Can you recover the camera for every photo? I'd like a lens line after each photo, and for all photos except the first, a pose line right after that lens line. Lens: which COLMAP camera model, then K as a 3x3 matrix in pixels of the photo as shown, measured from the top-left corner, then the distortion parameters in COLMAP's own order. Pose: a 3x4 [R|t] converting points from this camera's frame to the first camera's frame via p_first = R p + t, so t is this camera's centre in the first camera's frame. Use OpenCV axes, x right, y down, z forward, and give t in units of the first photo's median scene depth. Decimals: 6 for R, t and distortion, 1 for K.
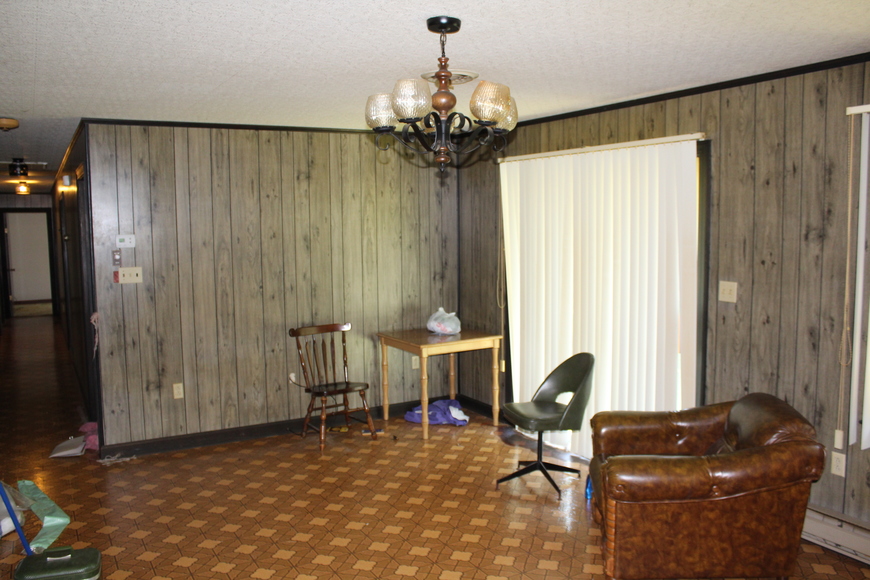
lens RADIAL K [[713.4, 0, 435.3], [0, 713.4, 284.3], [0, 0, 1]] dist [-0.150101, 0.113504]
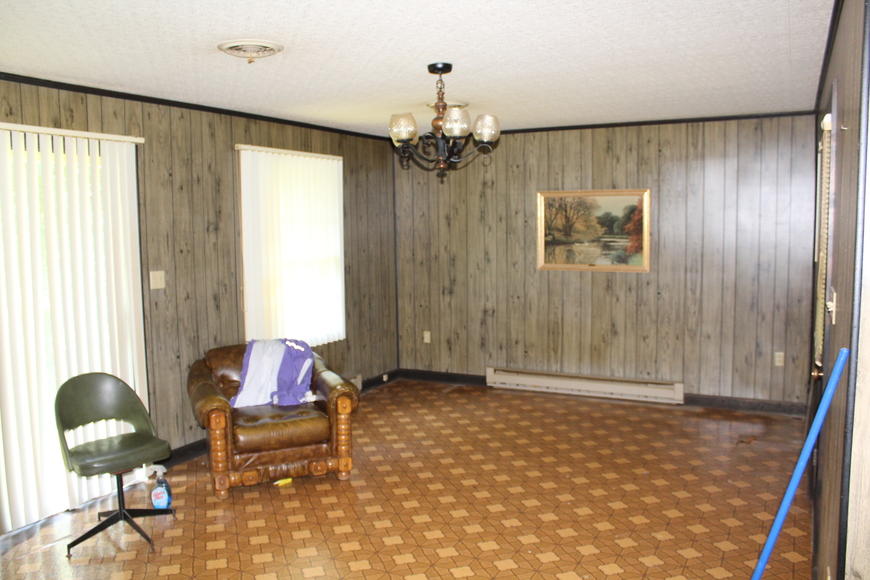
lens RADIAL K [[713.4, 0, 432.2], [0, 713.4, 292.7], [0, 0, 1]] dist [-0.150101, 0.113504]
pose [[-0.526499, -0.064129, 0.847754, -0.838947], [0.095427, 0.986392, 0.133882, -0.083771], [-0.844803, 0.151387, -0.513215, 1.269421]]
